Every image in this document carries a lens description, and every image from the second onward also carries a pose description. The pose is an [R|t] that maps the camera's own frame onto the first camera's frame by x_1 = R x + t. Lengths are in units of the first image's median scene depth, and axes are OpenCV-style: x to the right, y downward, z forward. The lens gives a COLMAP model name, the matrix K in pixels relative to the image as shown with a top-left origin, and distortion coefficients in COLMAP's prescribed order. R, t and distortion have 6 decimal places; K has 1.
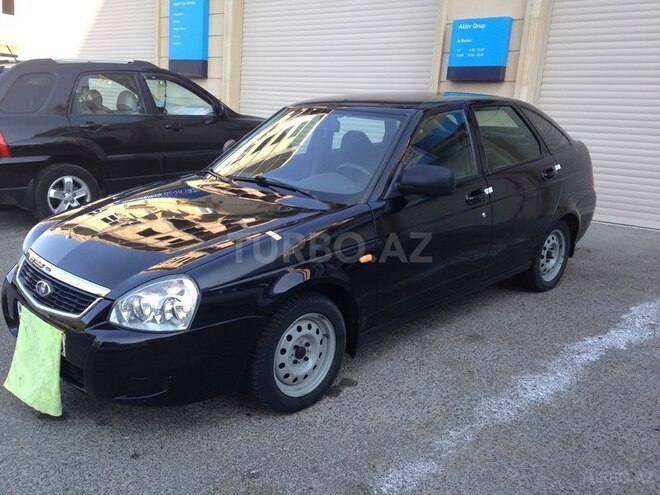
lens RADIAL K [[599.9, 0, 324.6], [0, 599.9, 245.5], [0, 0, 1]] dist [0.160183, -0.217752]
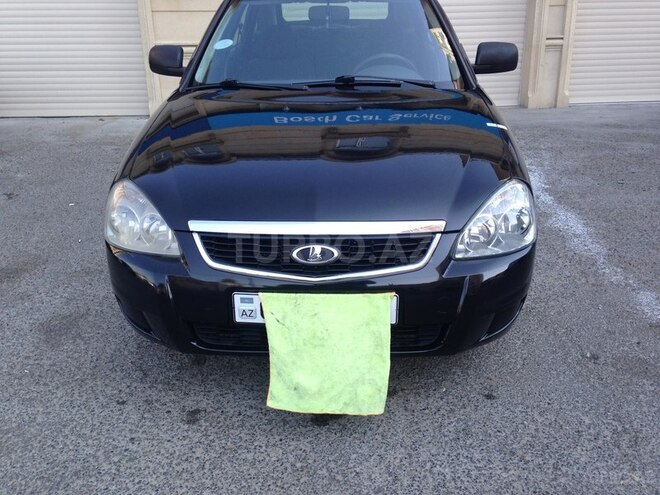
lens RADIAL K [[599.9, 0, 324.6], [0, 599.9, 245.5], [0, 0, 1]] dist [0.160183, -0.217752]
pose [[0.728114, -0.279663, 0.625810, -0.905059], [0.194780, 0.959762, 0.202279, -0.082009], [-0.657199, -0.025387, 0.753289, 0.471132]]
